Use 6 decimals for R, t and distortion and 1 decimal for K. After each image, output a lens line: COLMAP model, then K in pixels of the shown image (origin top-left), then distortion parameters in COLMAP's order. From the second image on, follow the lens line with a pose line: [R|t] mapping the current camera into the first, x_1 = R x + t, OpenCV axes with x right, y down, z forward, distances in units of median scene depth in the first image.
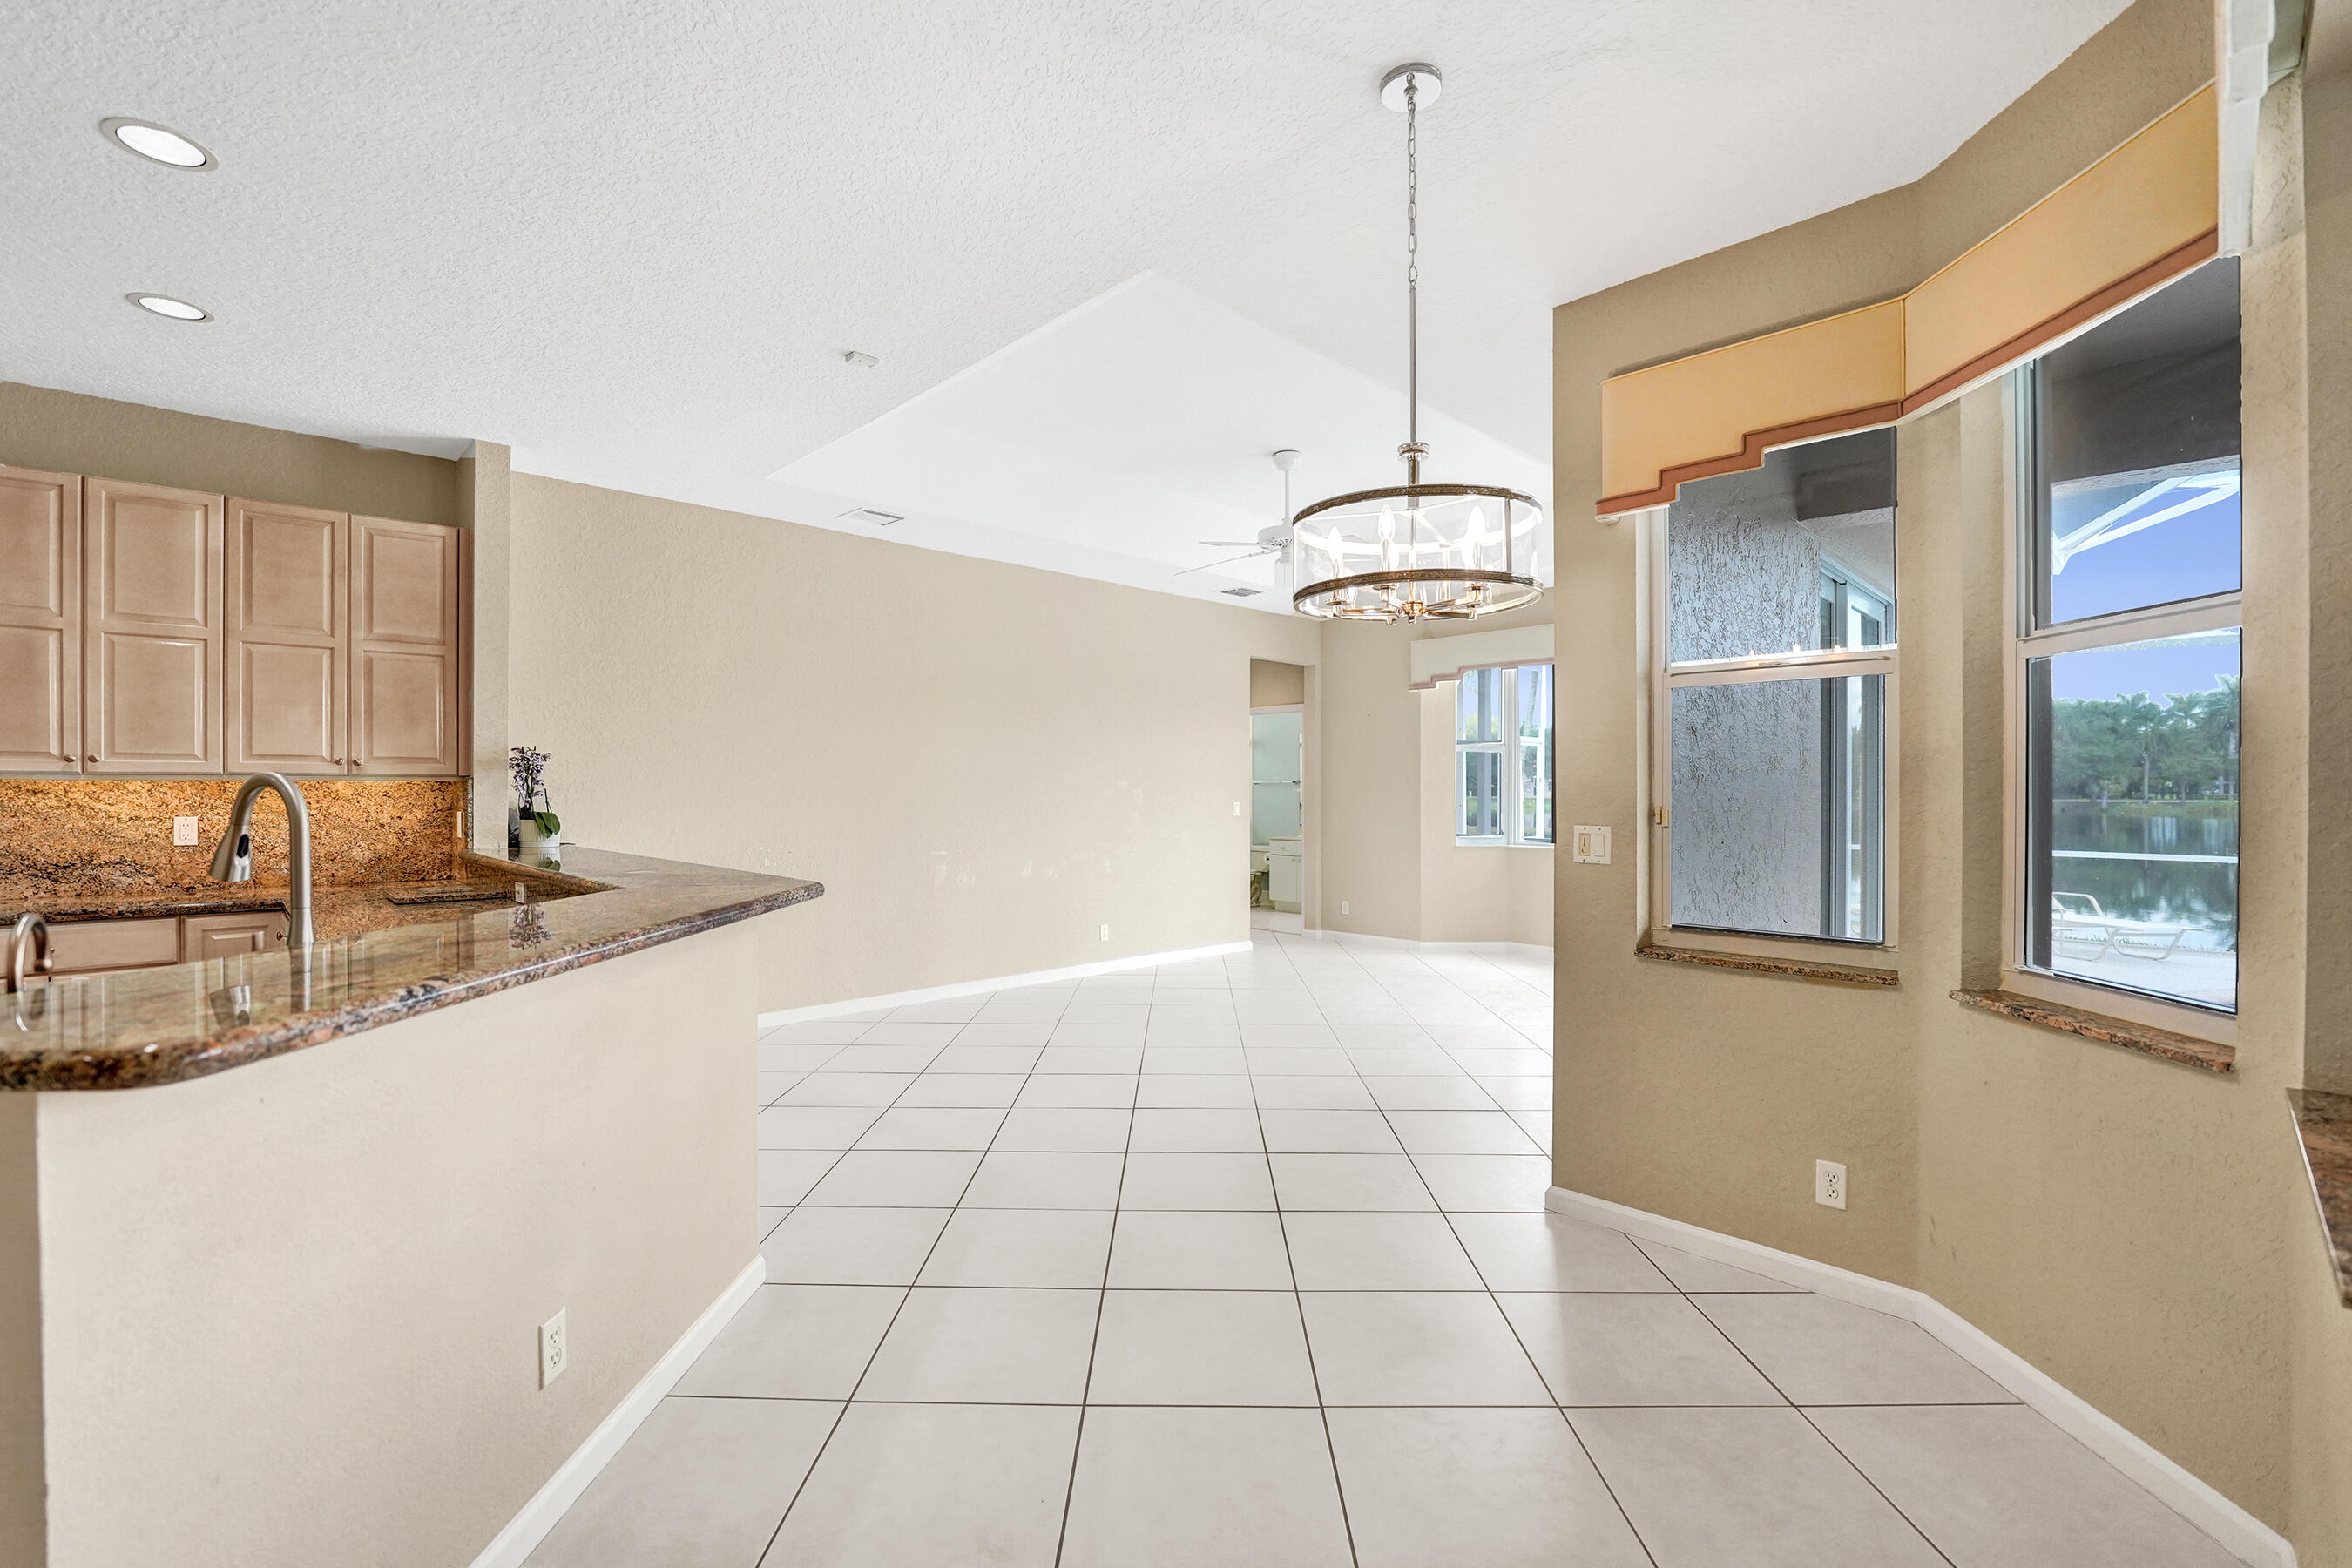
lens RADIAL K [[995.3, 0, 1163.9], [0, 995.3, 802.8], [0, 0, 1]] dist [-0.012334, -0.000034]
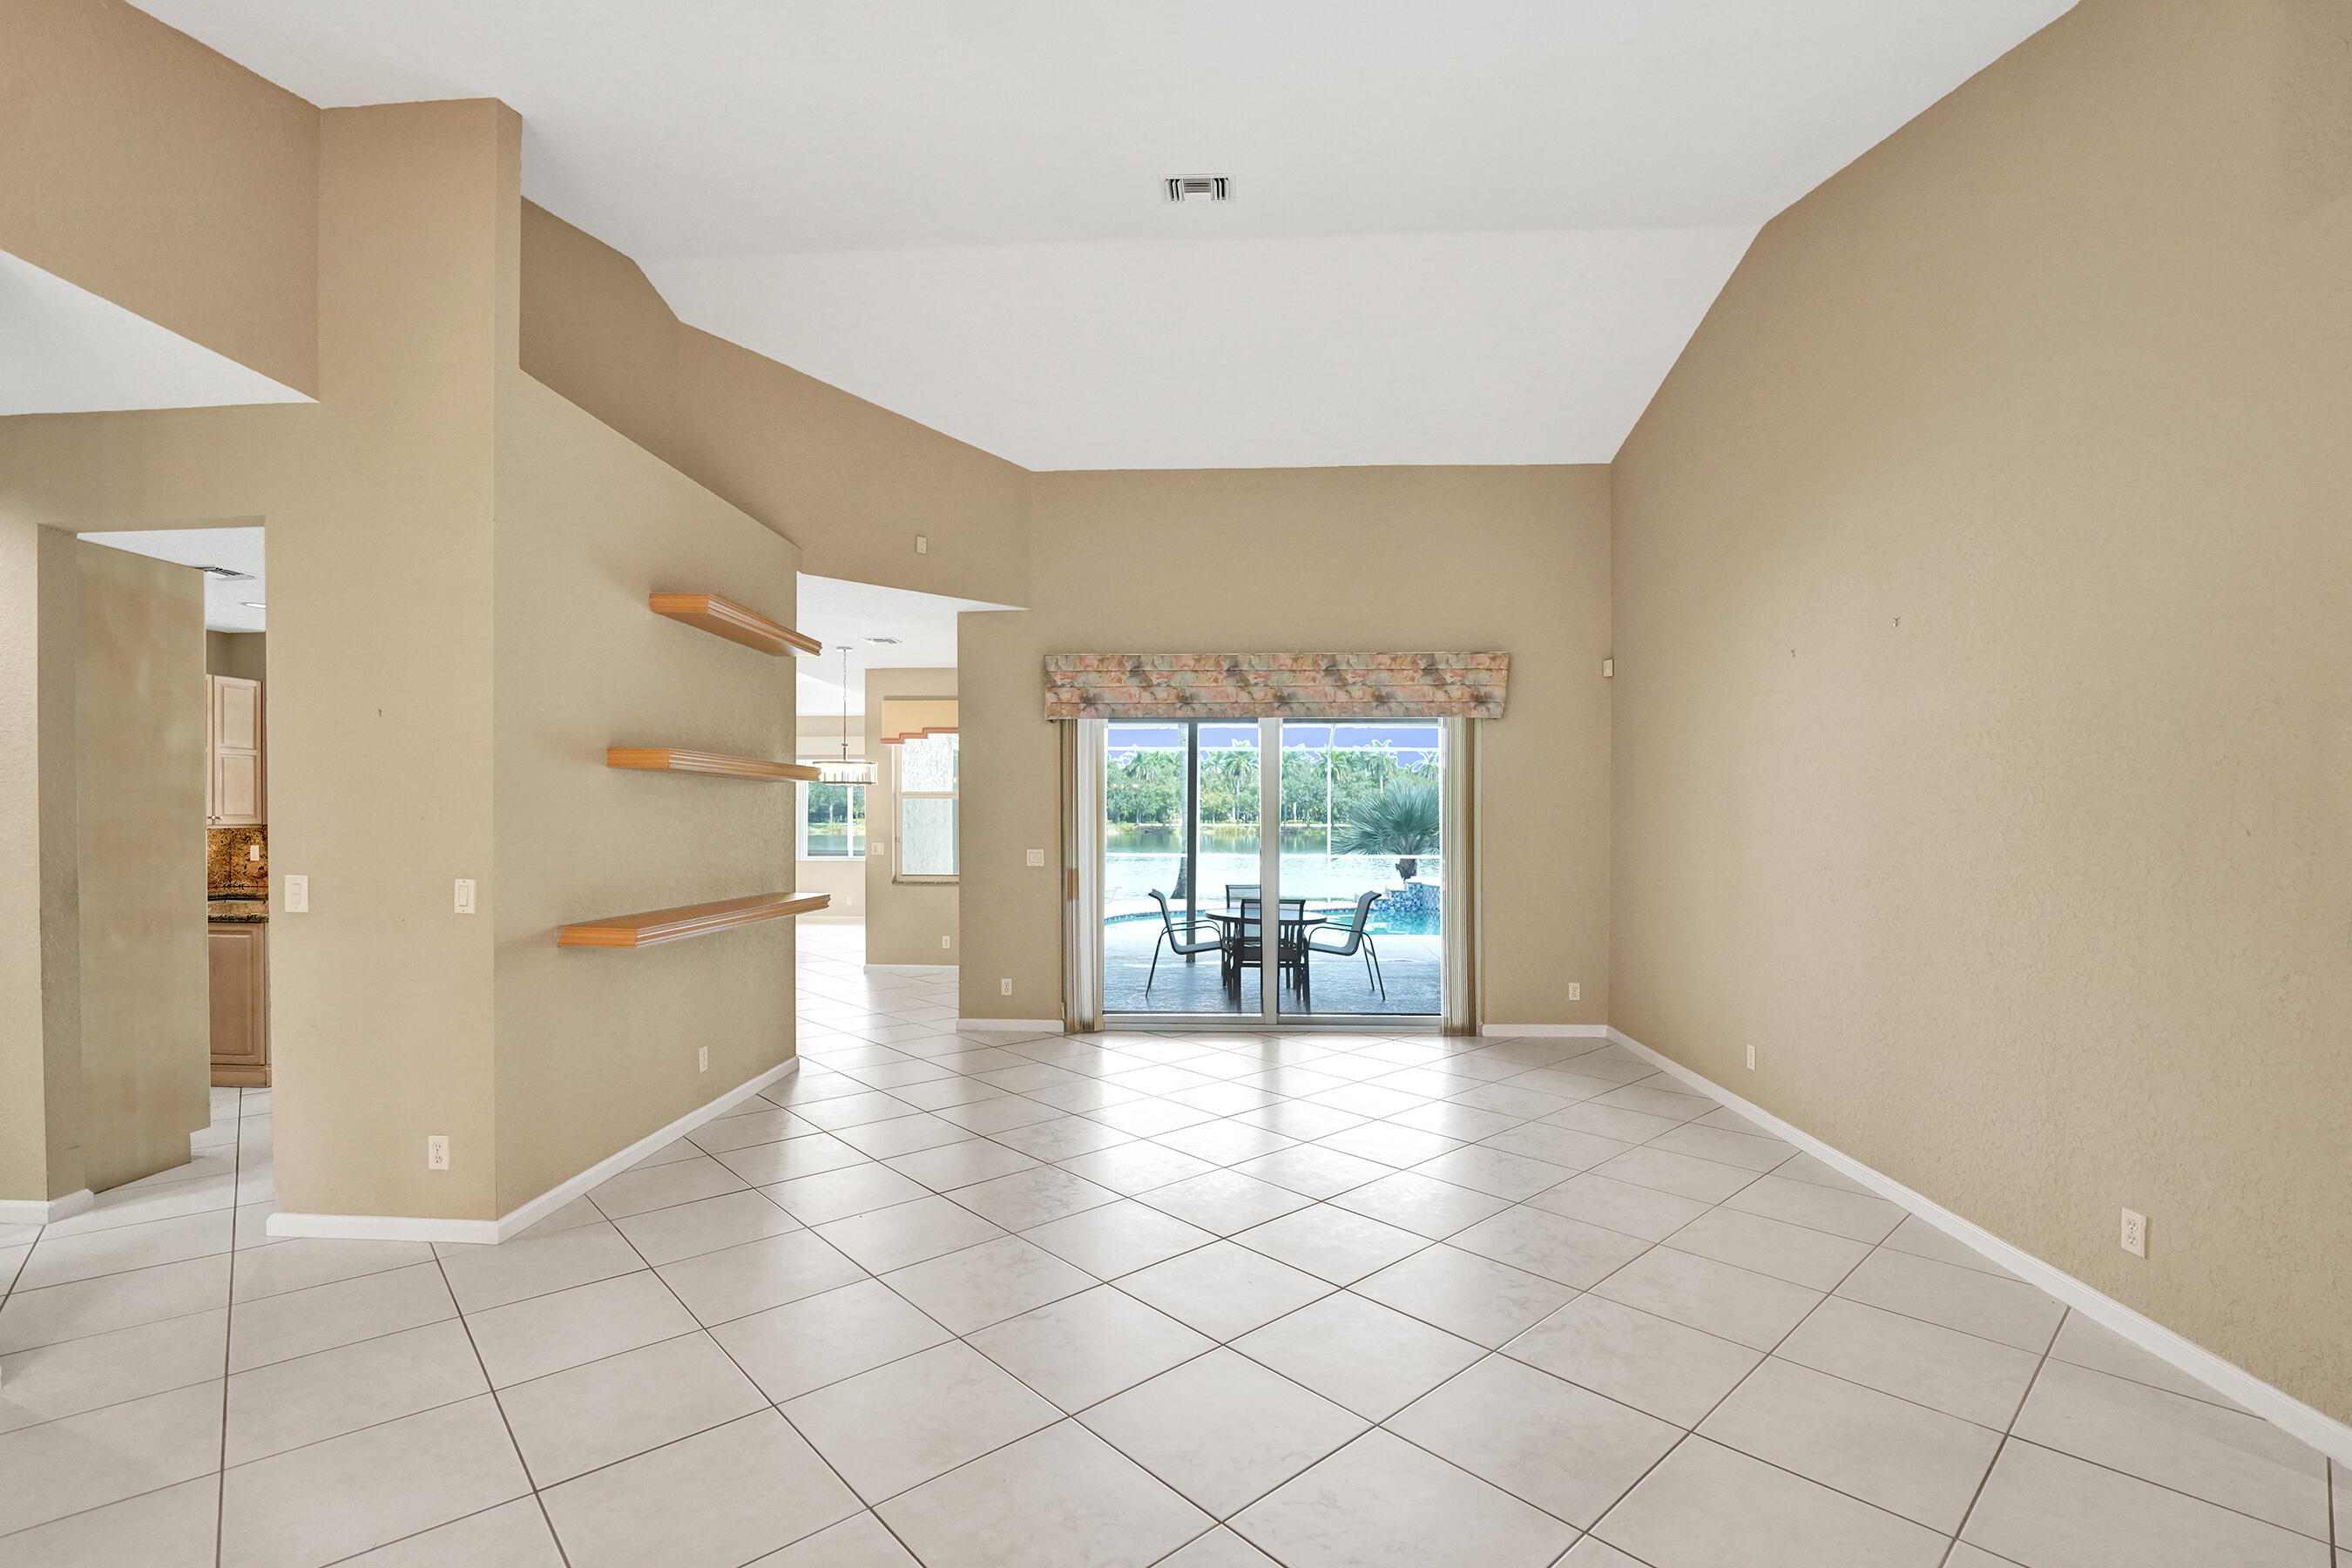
lens RADIAL K [[995.3, 0, 1163.9], [0, 995.3, 802.8], [0, 0, 1]] dist [-0.012334, -0.000034]
pose [[0.733196, 0.011426, 0.679921, -0.770967], [0.006083, 0.999709, -0.023360, -0.016491], [-0.679990, 0.021264, 0.732913, -1.412452]]
